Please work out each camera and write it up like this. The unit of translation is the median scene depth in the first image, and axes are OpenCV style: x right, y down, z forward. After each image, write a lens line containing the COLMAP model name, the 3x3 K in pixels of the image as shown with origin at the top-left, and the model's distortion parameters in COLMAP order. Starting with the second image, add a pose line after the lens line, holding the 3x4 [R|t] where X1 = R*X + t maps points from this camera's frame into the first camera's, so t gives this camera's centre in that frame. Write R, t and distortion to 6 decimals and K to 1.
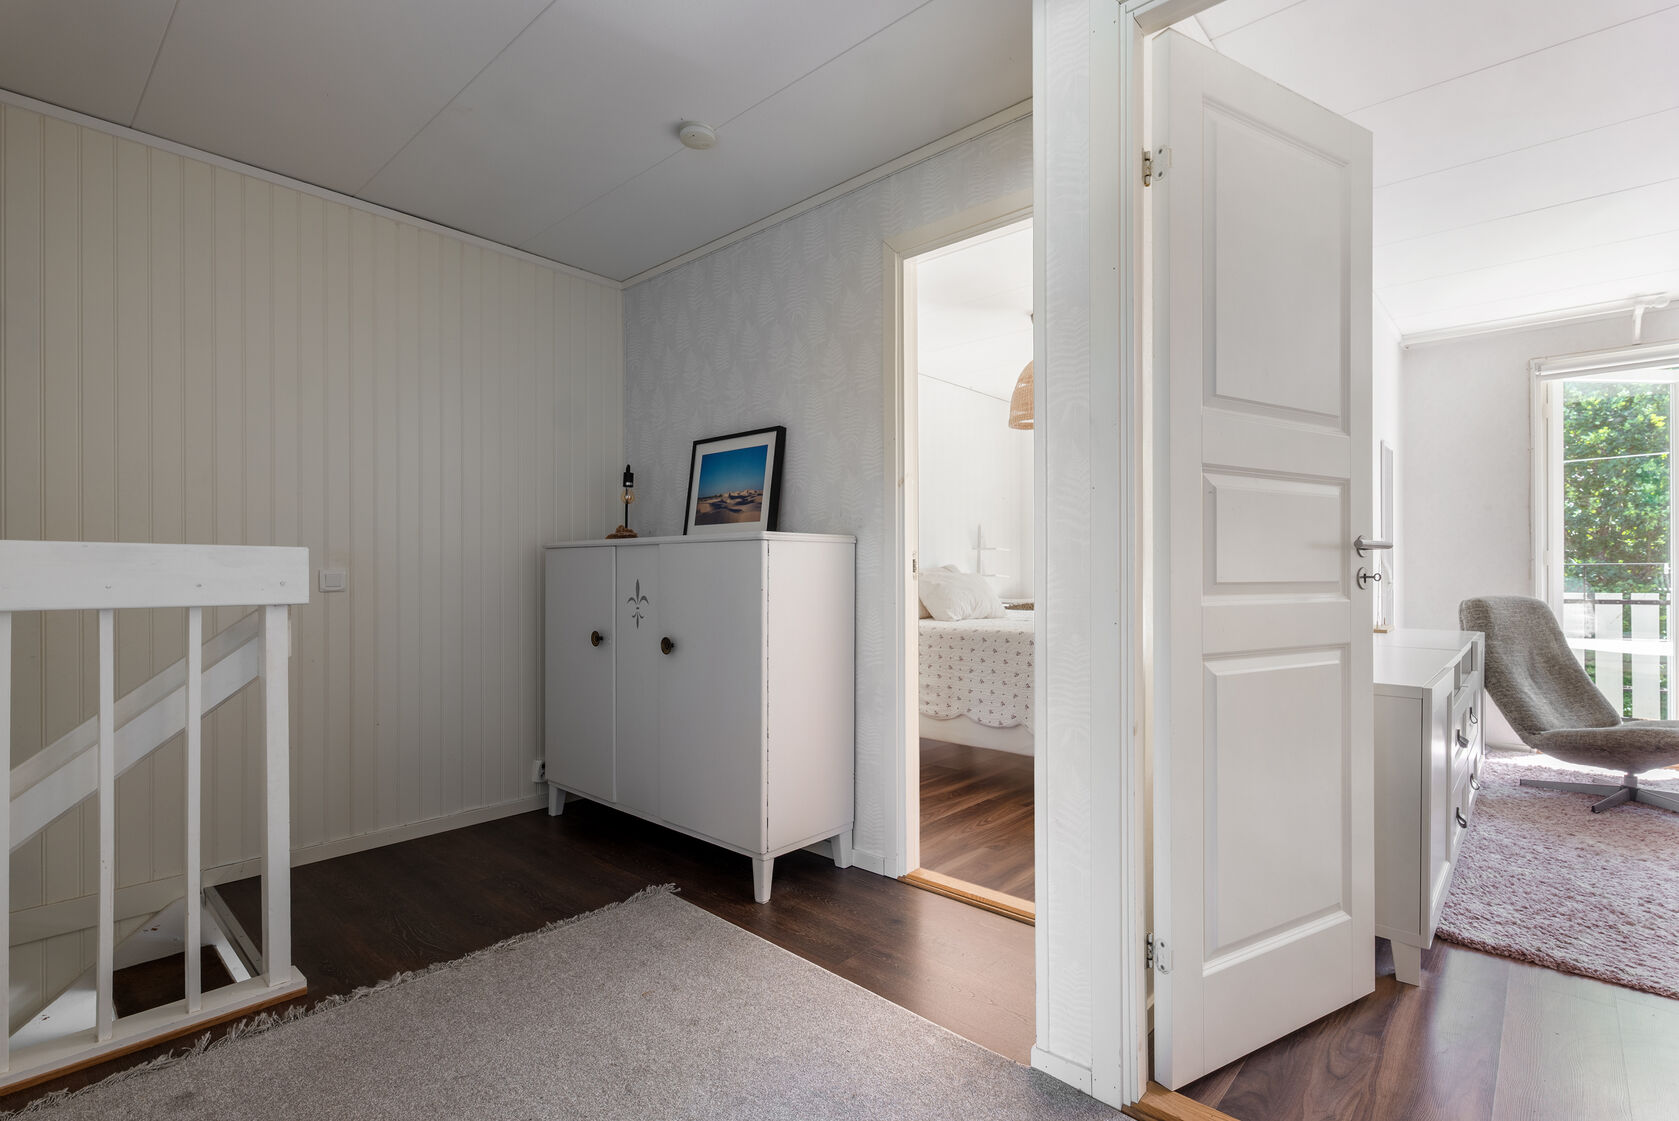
lens RADIAL K [[784.6, 0, 834.0], [0, 784.6, 569.2], [0, 0, 1]] dist [-0.006267, -0.000801]
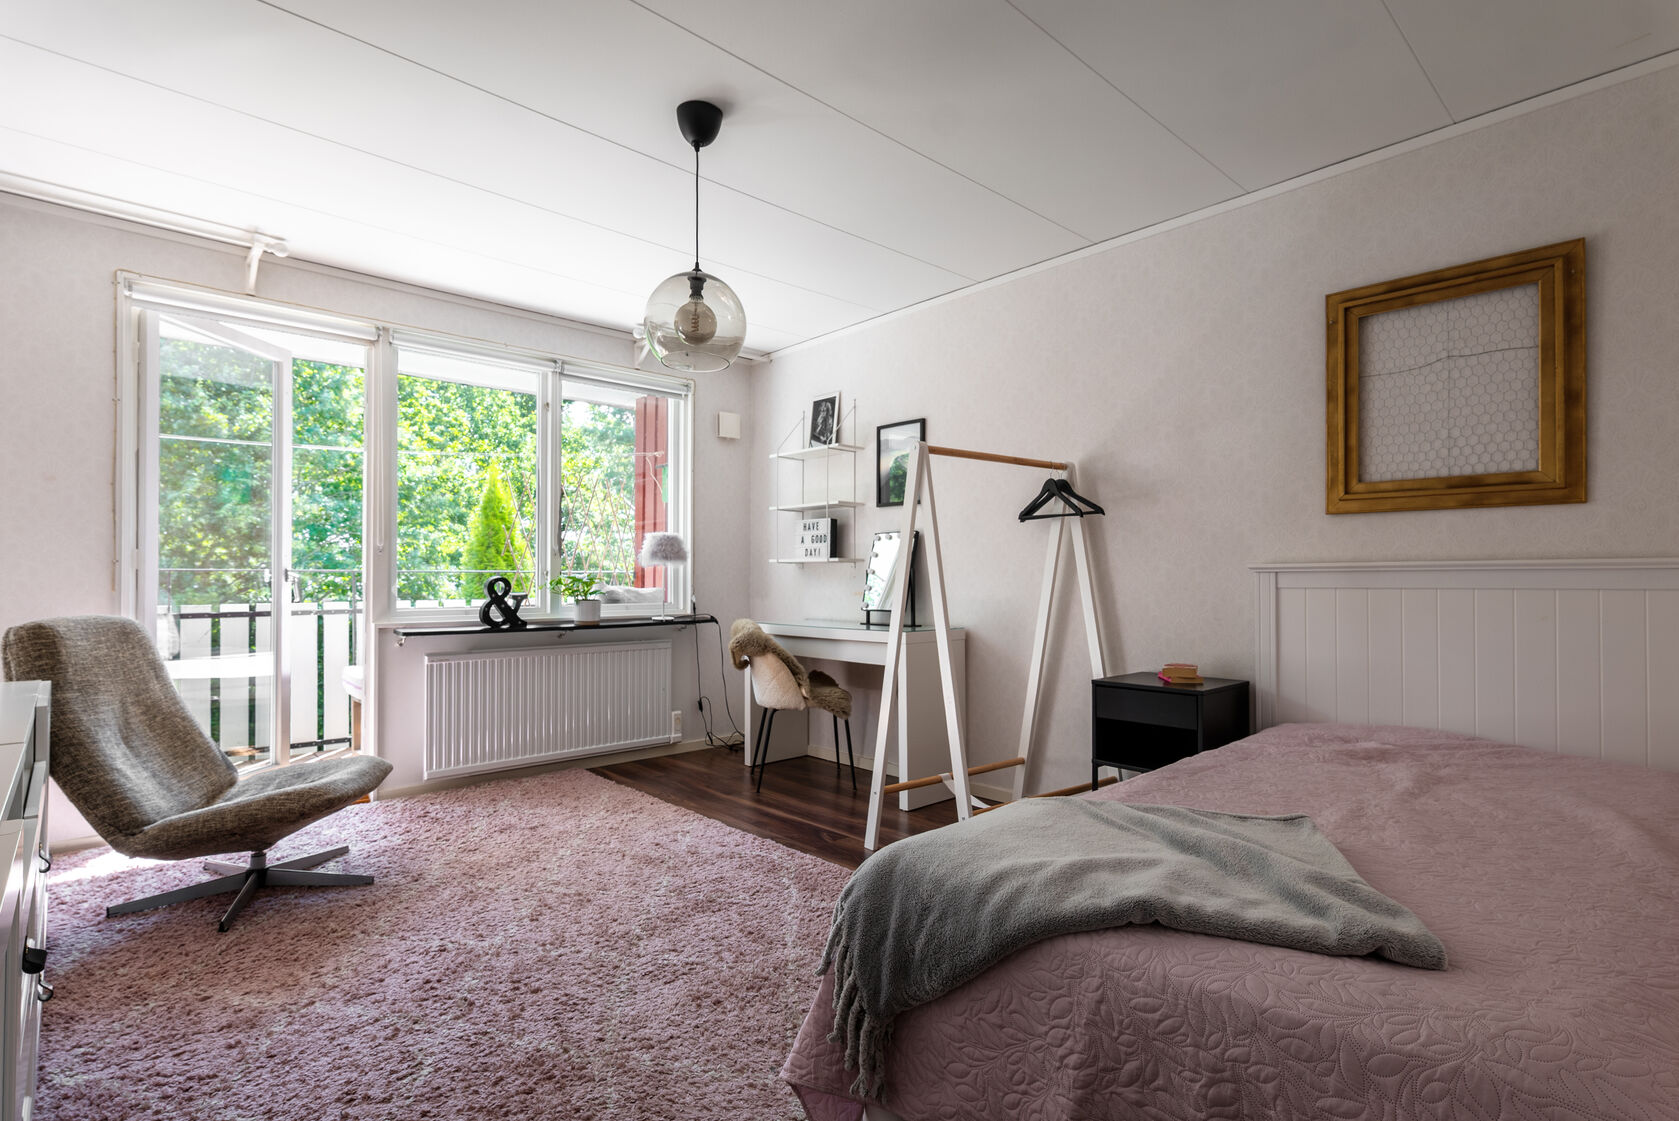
lens RADIAL K [[833.7, 0, 834.9], [0, 833.7, 572.1], [0, 0, 1]] dist [-0.000426, -0.000227]
pose [[0.093835, 0.011687, 0.995519, 0.258282], [-0.004658, 0.999925, -0.011300, 0.003717], [-0.995577, -0.003577, 0.093883, 0.346651]]
